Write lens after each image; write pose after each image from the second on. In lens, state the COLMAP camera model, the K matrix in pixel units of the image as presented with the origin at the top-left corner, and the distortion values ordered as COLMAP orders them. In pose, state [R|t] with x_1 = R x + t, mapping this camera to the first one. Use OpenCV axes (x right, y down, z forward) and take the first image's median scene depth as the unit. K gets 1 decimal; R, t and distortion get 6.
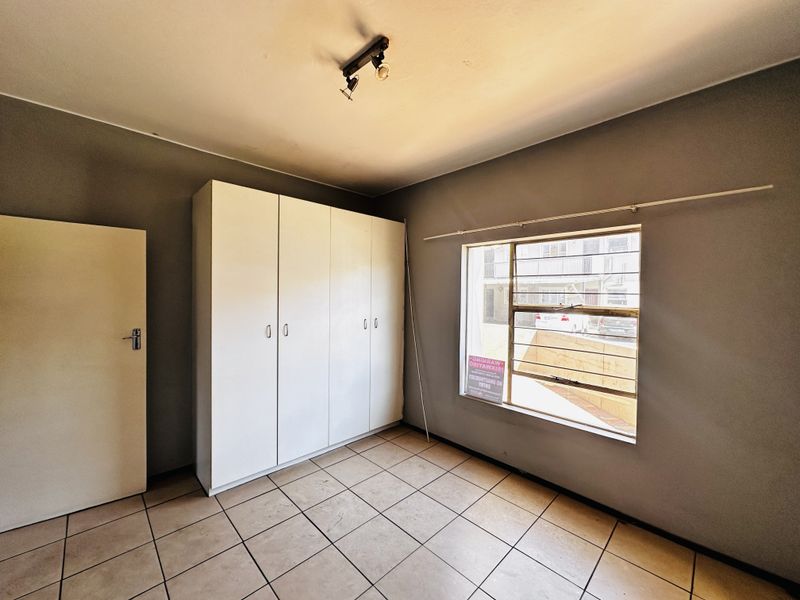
lens RADIAL K [[318.0, 0, 400.0], [0, 318.0, 300.0], [0, 0, 1]] dist [-0.001173, -0.000229]
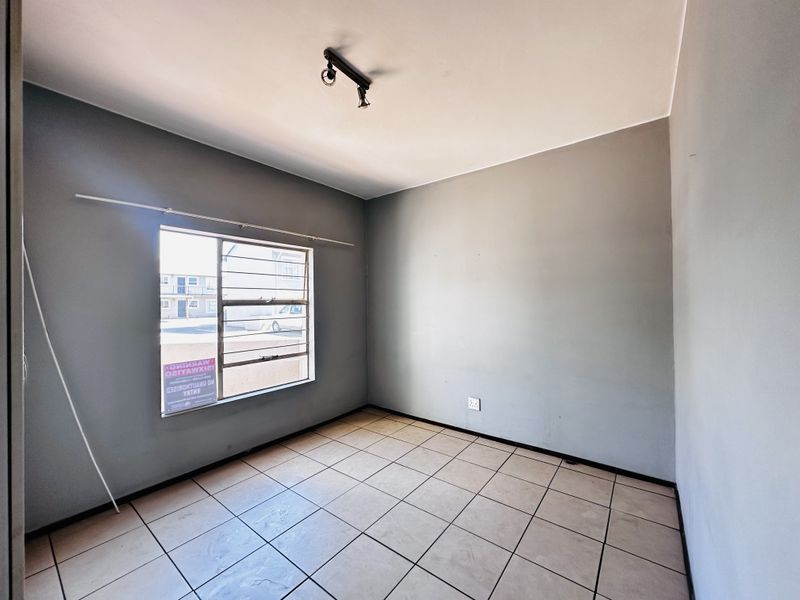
lens RADIAL K [[318.0, 0, 400.0], [0, 318.0, 300.0], [0, 0, 1]] dist [-0.001173, -0.000229]
pose [[-0.133259, -0.004829, 0.991069, -0.720590], [0.030467, 0.999496, 0.008967, 0.024893], [-0.990613, 0.031390, -0.133045, 0.572126]]
